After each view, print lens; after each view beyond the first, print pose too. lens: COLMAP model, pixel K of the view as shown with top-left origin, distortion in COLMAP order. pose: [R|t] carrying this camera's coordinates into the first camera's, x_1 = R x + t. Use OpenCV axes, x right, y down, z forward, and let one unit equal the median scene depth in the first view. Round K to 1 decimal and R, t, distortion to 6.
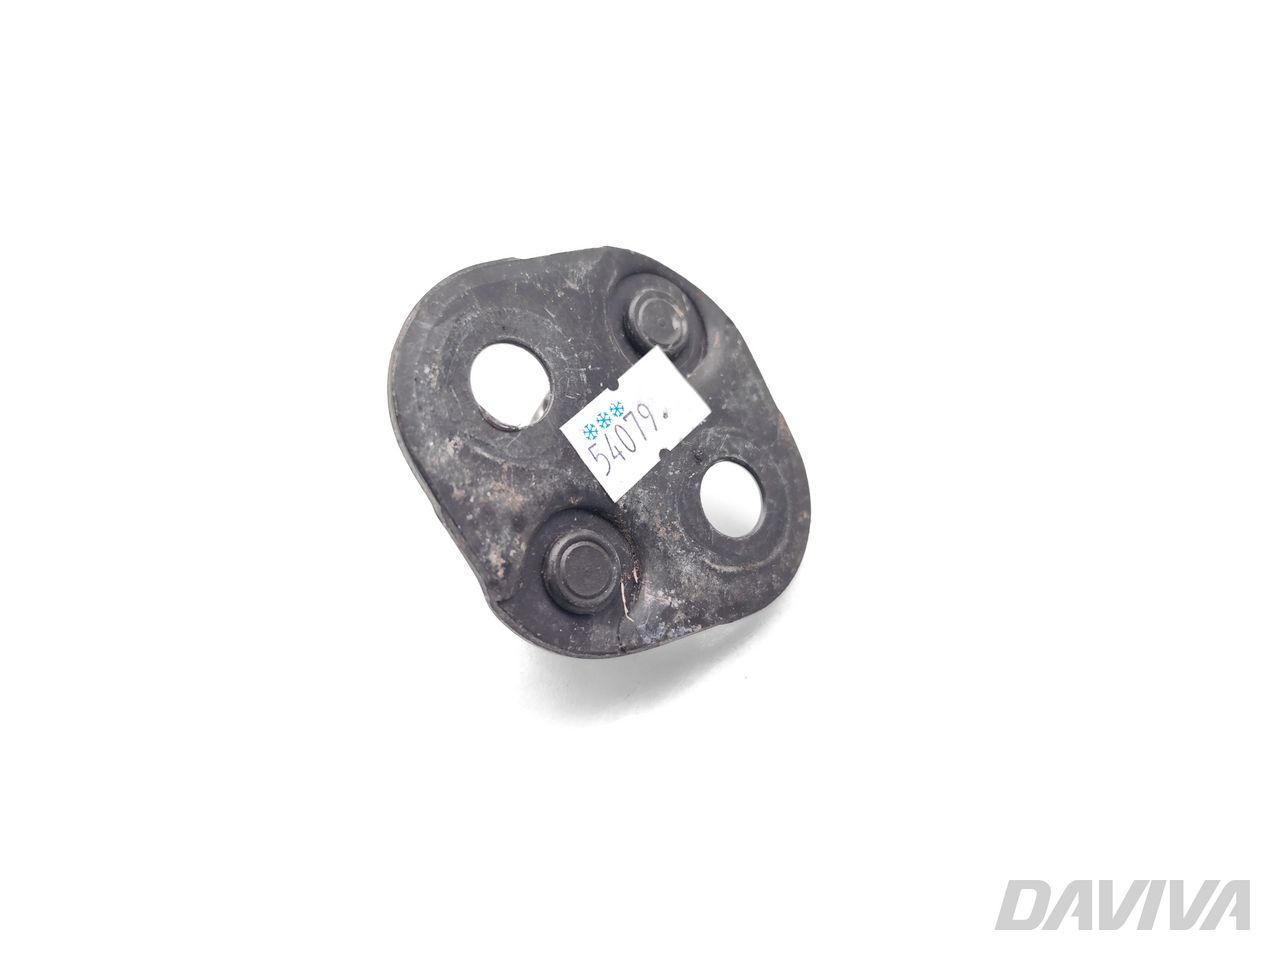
lens RADIAL K [[949.4, 0, 640.0], [0, 949.4, 480.0], [0, 0, 1]] dist [0.104451, -0.000084]
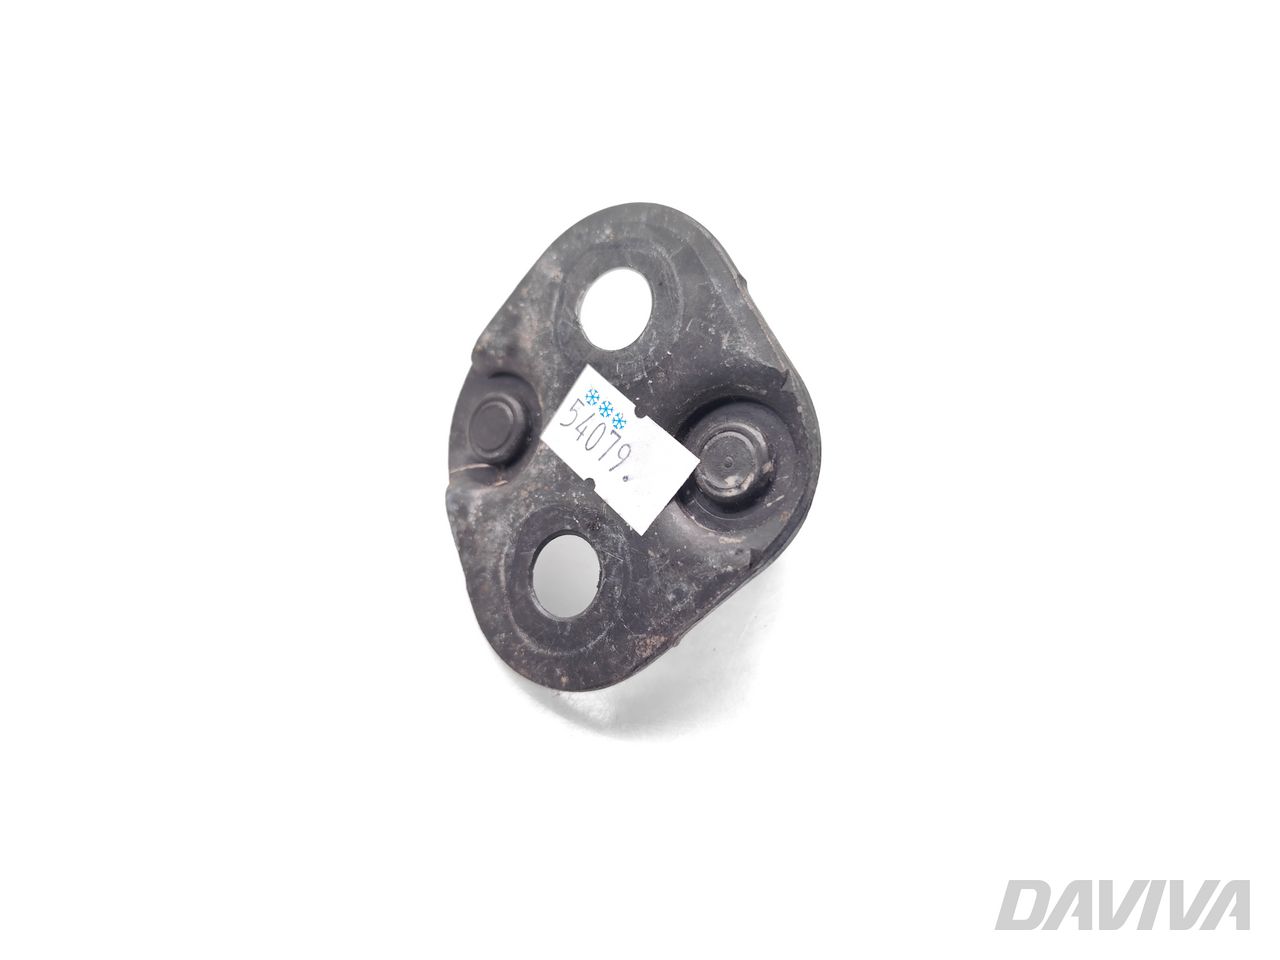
lens RADIAL K [[949.4, 0, 640.0], [0, 949.4, 480.0], [0, 0, 1]] dist [0.104451, -0.000084]
pose [[-0.200779, 0.767728, -0.608507, 0.614043], [-0.727869, 0.298825, 0.617179, -0.677055], [0.655663, 0.566830, 0.498808, 0.565481]]
